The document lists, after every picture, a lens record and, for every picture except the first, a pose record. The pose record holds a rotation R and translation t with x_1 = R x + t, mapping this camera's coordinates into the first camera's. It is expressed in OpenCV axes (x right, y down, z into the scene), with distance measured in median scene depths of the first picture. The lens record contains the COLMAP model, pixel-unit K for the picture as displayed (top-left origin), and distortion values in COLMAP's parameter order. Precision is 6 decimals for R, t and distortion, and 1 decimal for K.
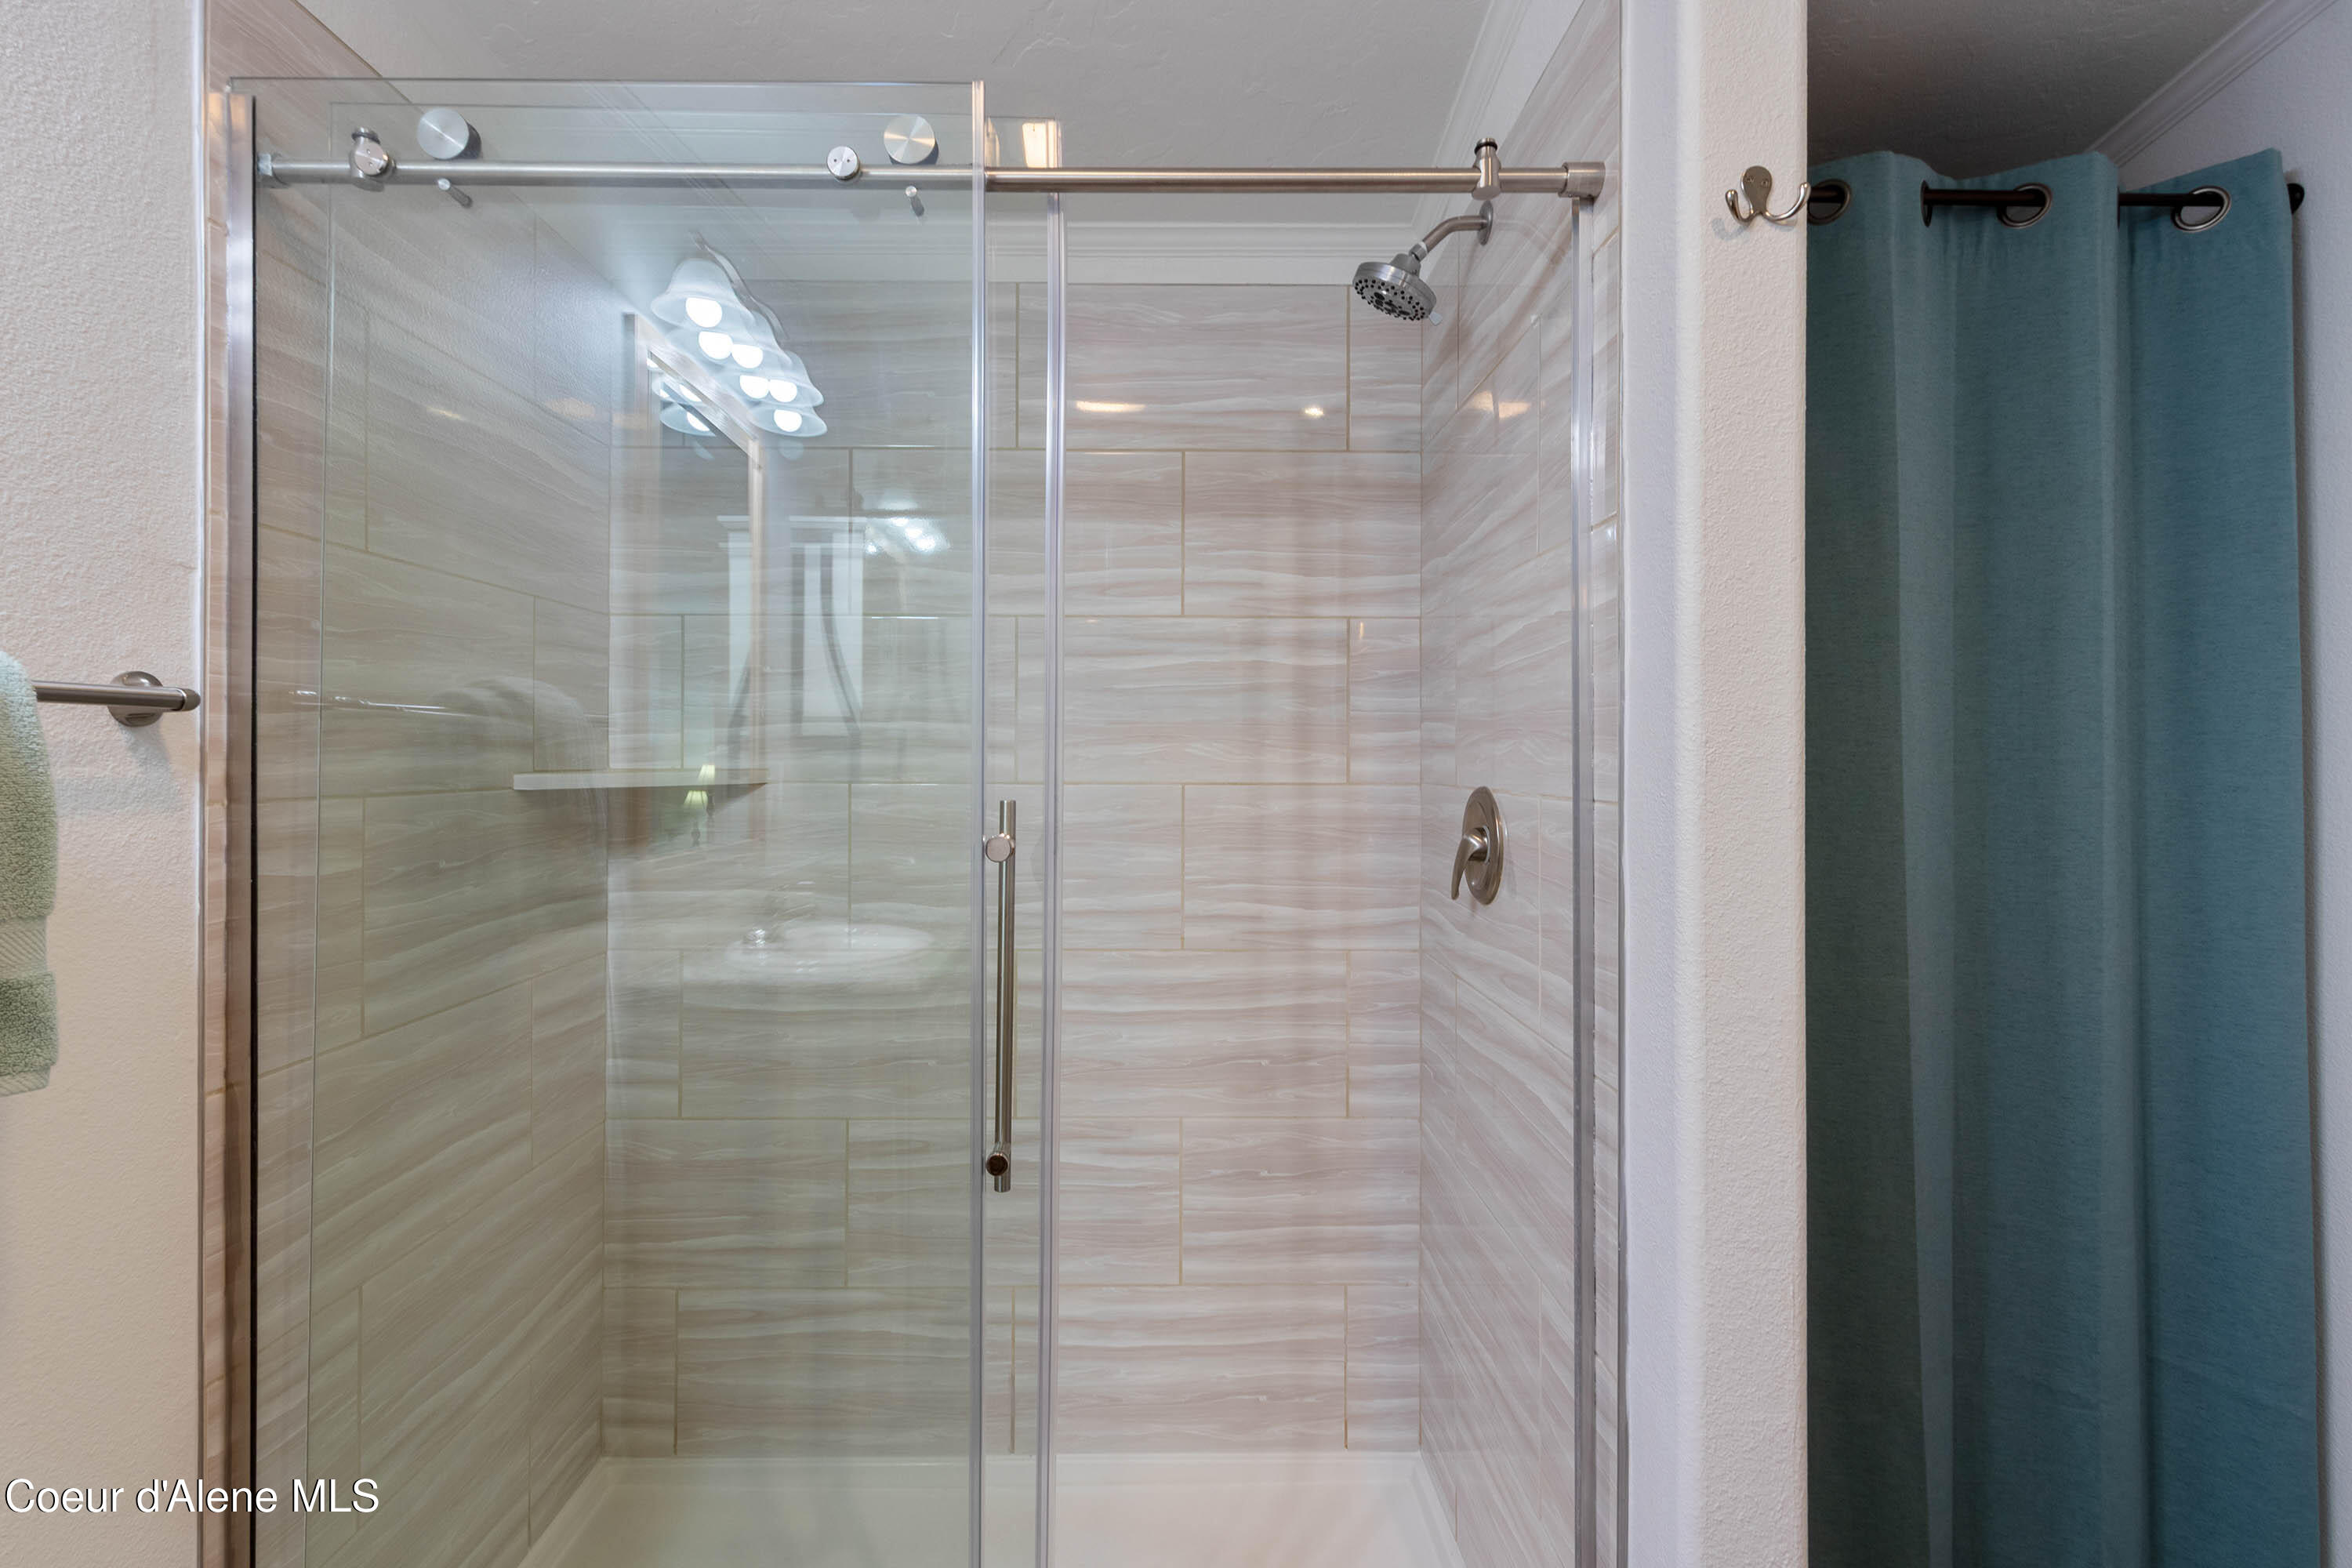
lens RADIAL K [[1094.0, 0, 1163.6], [0, 1094.0, 740.1], [0, 0, 1]] dist [0.003181, -0.000355]
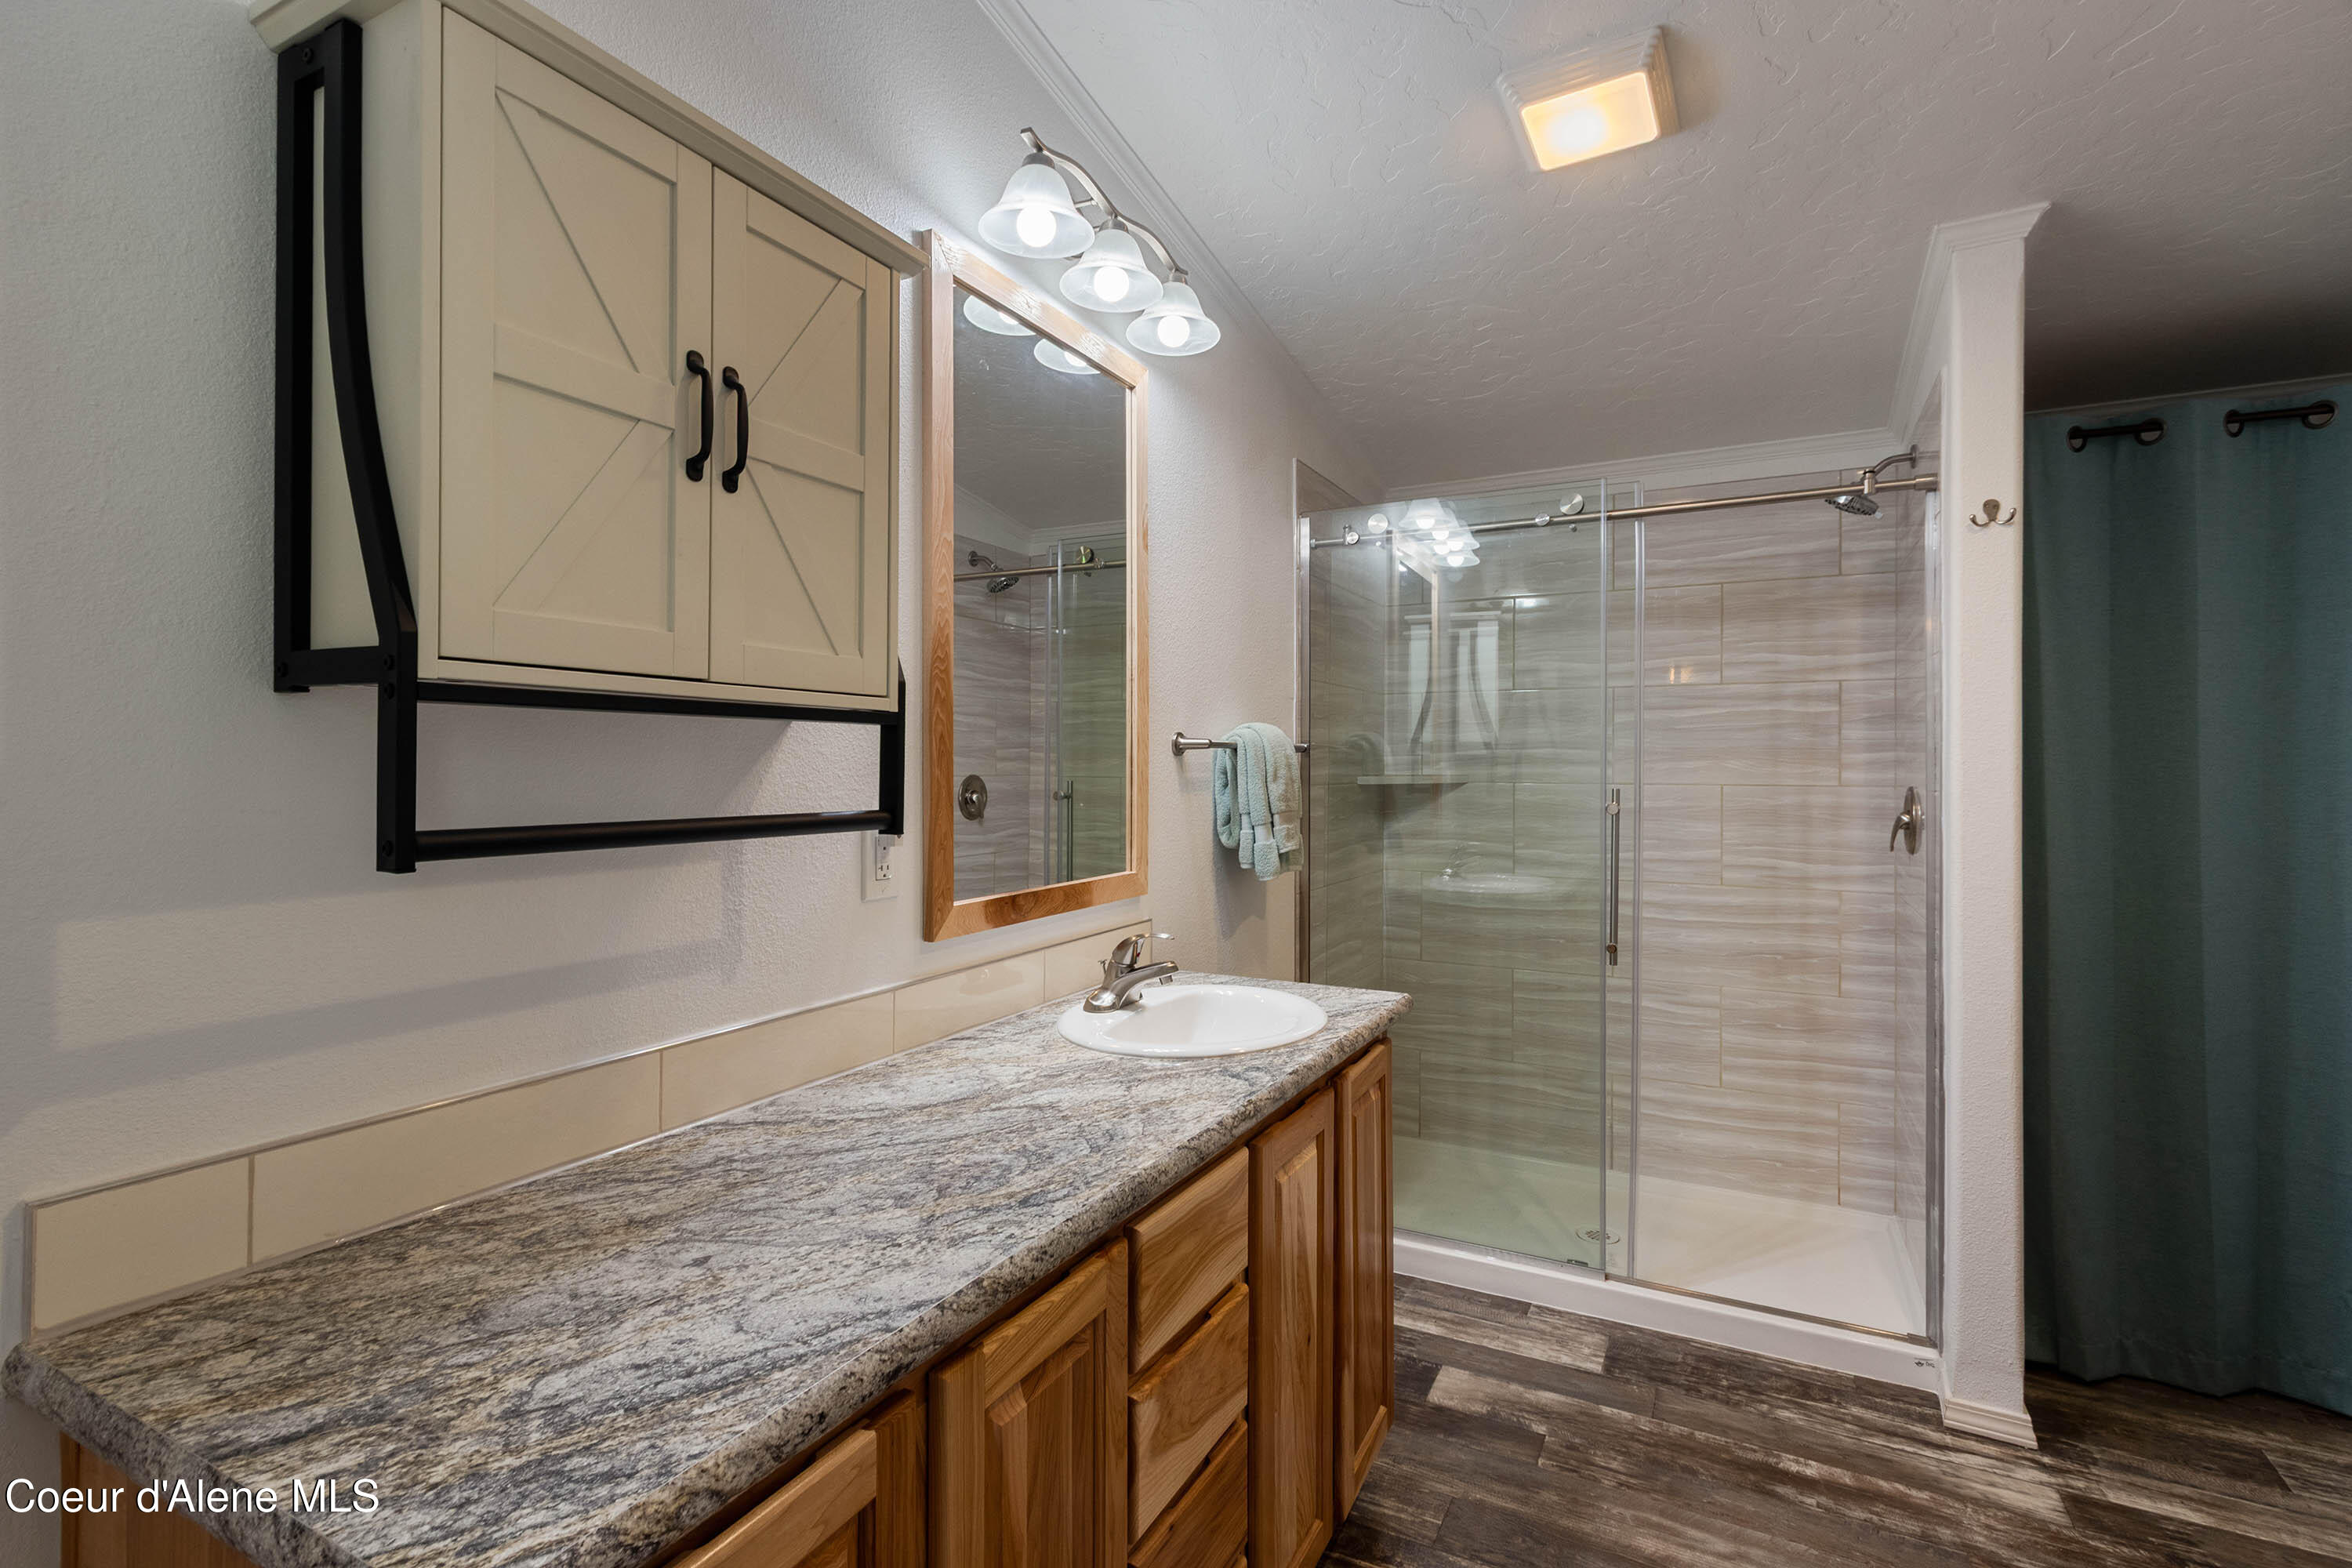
lens RADIAL K [[1067.8, 0, 1157.0], [0, 1067.8, 769.4], [0, 0, 1]] dist [0.001781, -0.000340]
pose [[0.869287, 0.001240, -0.494307, 0.073025], [0.006449, 0.999883, 0.013849, -0.011666], [0.494266, -0.015227, 0.869177, -0.824772]]
